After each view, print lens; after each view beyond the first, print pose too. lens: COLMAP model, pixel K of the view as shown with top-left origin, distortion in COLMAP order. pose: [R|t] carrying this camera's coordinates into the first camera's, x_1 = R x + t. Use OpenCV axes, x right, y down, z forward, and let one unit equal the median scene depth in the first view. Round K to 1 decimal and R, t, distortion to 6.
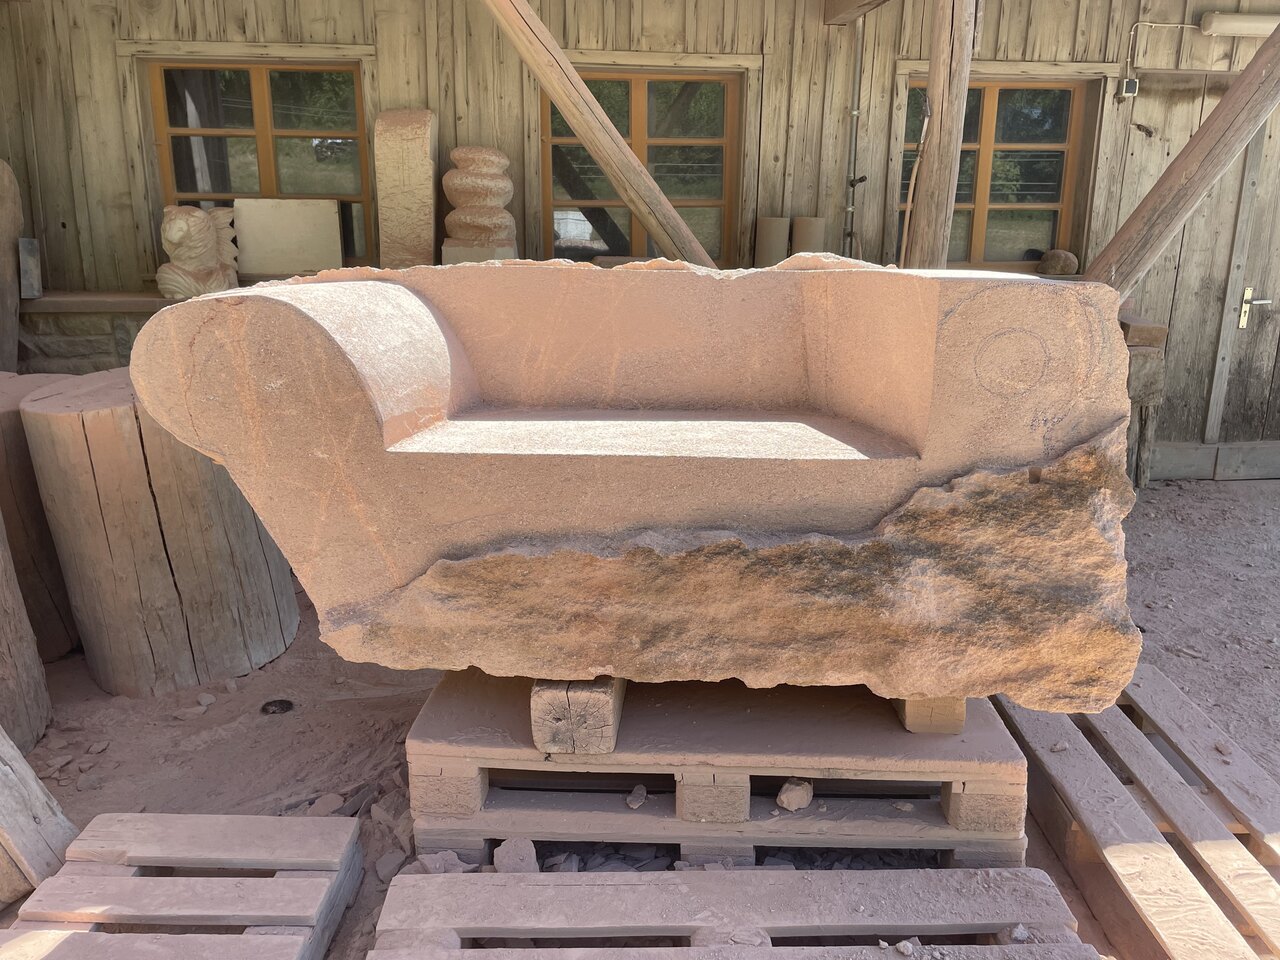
lens RADIAL K [[963.2, 0, 638.9], [0, 963.2, 472.5], [0, 0, 1]] dist [0.078481, -0.105205]
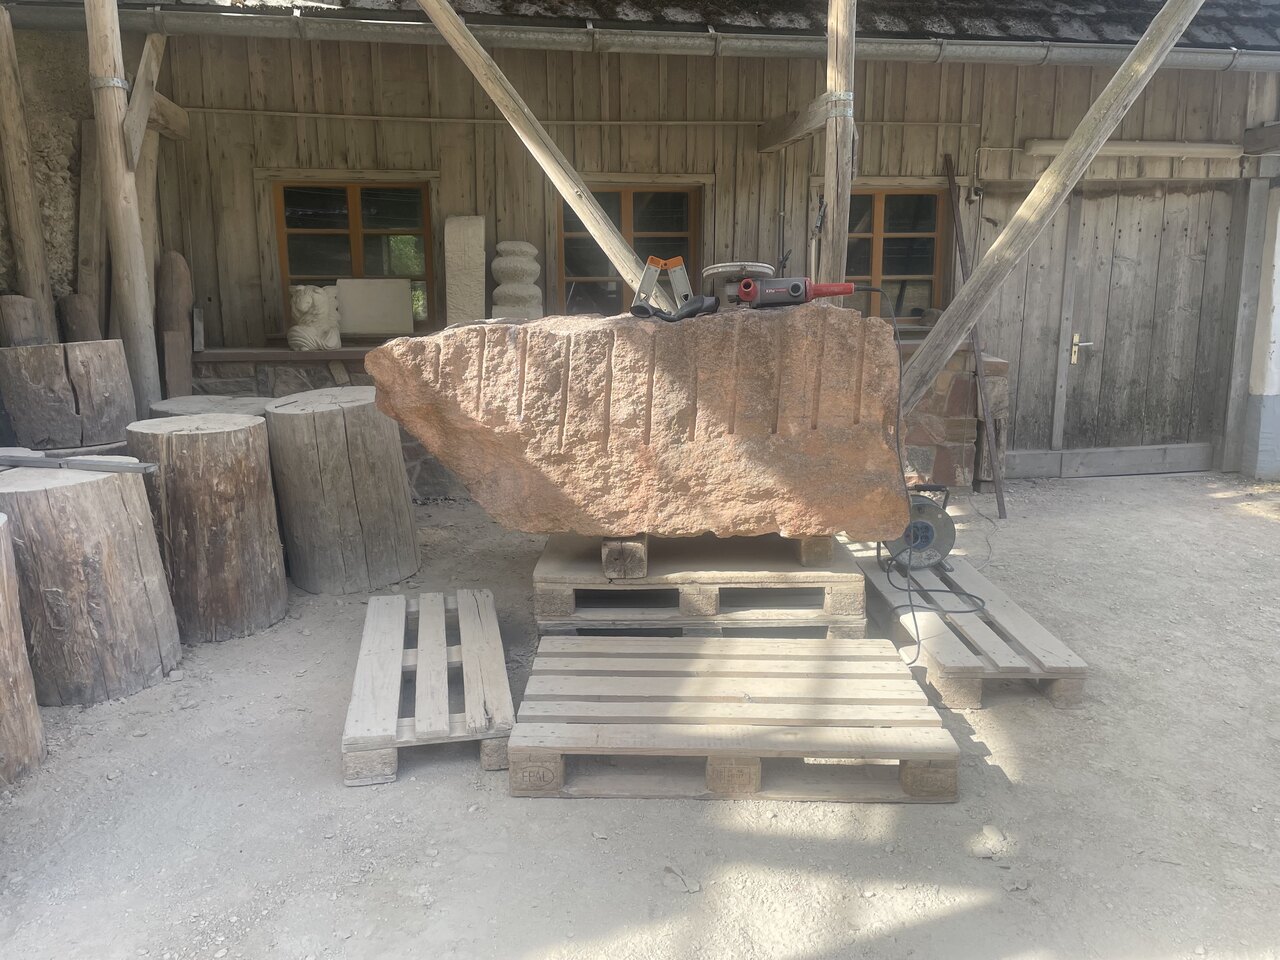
lens RADIAL K [[963.2, 0, 642.5], [0, 963.2, 472.3], [0, 0, 1]] dist [0.078481, -0.105205]
pose [[0.998904, -0.019624, 0.042493, -0.047784], [0.022245, 0.997821, -0.062112, 0.089889], [-0.041182, 0.062989, 0.997164, -0.384230]]
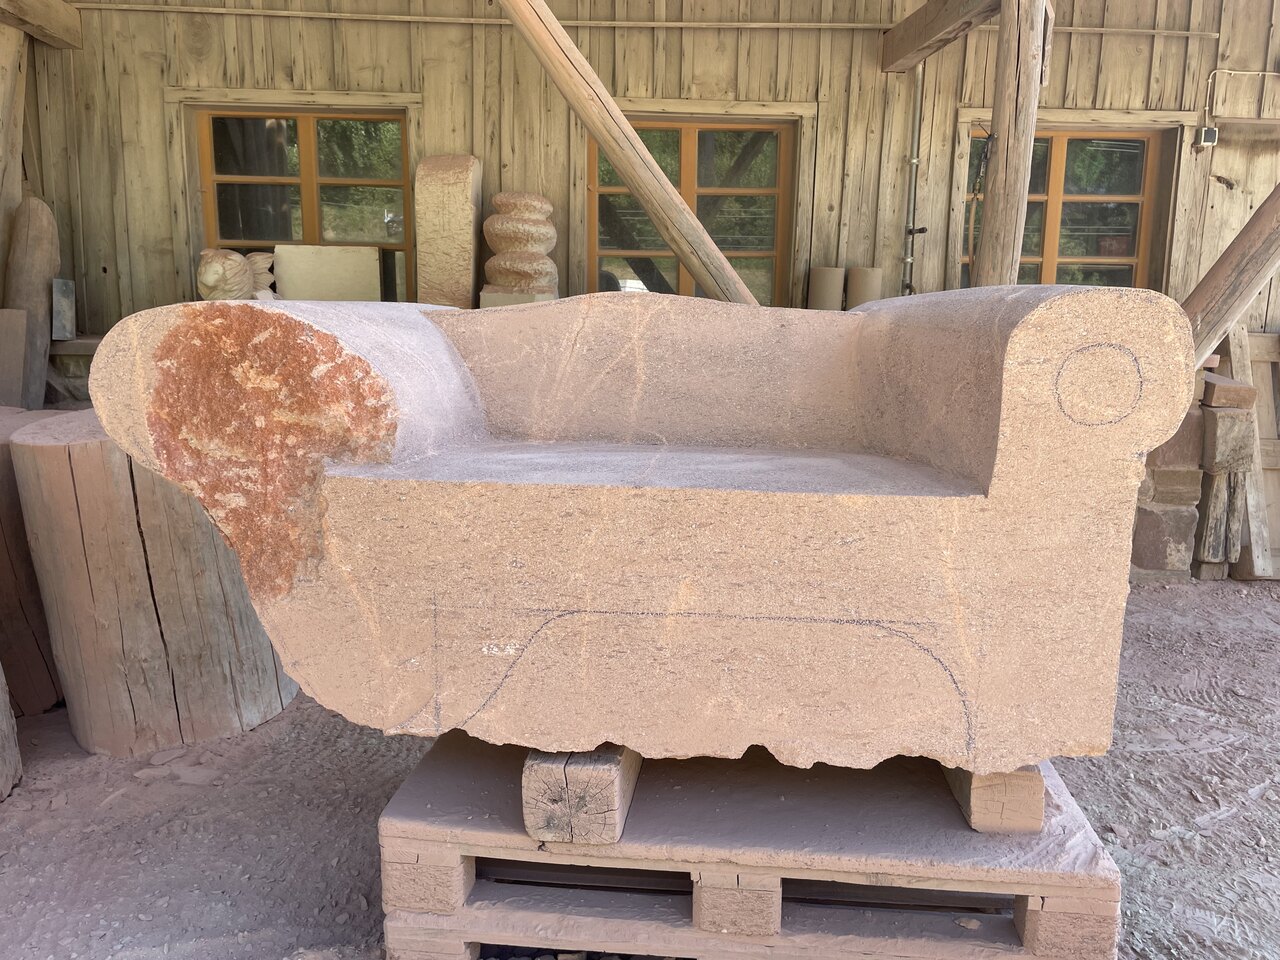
lens RADIAL K [[963.2, 0, 648.1], [0, 963.2, 471.0], [0, 0, 1]] dist [0.078481, -0.105205]
pose [[0.998469, 0.017432, -0.052495, 0.017041], [-0.021364, 0.996932, -0.075296, 0.013108], [0.051021, 0.076302, 0.995779, 0.060239]]
